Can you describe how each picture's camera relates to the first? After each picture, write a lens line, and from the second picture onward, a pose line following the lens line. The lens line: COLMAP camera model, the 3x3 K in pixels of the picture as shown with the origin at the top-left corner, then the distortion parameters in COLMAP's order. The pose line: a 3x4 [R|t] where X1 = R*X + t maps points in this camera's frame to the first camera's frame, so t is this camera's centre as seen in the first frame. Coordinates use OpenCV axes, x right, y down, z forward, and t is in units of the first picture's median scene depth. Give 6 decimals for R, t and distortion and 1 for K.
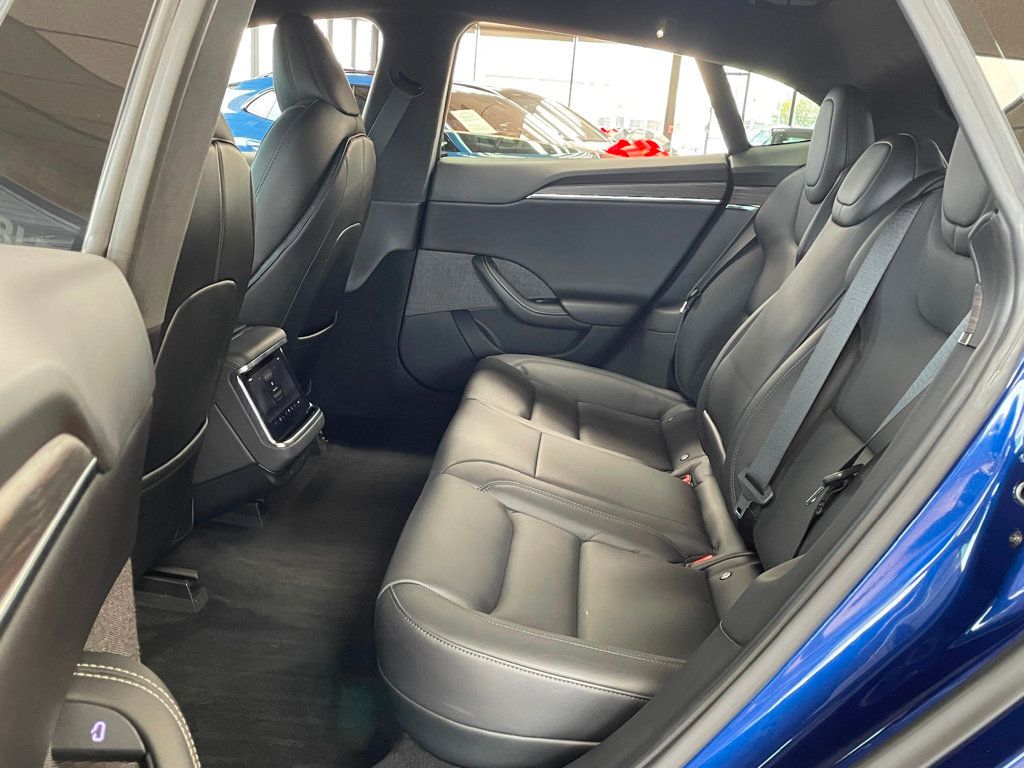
lens RADIAL K [[926.1, 0, 512.0], [0, 926.1, 384.0], [0, 0, 1]] dist [0.047821, 0.000631]
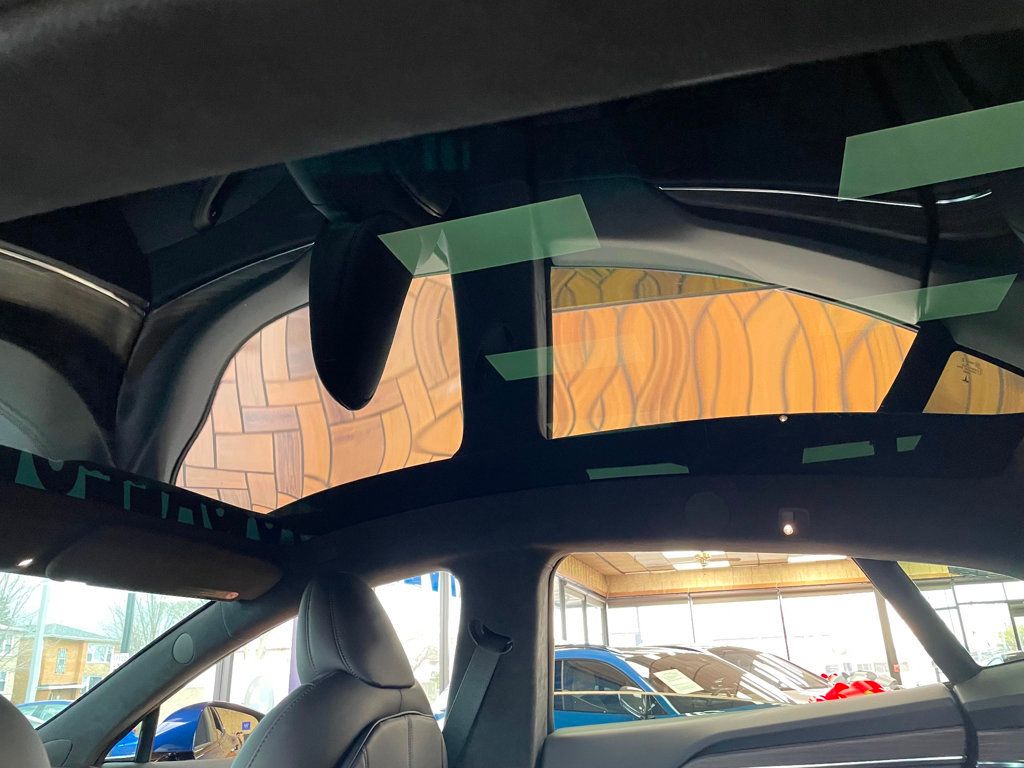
lens RADIAL K [[774.6, 0, 512.0], [0, 774.6, 384.0], [0, 0, 1]] dist [0.081970, -0.099947]
pose [[0.957468, -0.199181, -0.208762, 0.028239], [0.032359, 0.793074, -0.608265, -0.025398], [0.286719, 0.575639, 0.765788, 0.107596]]
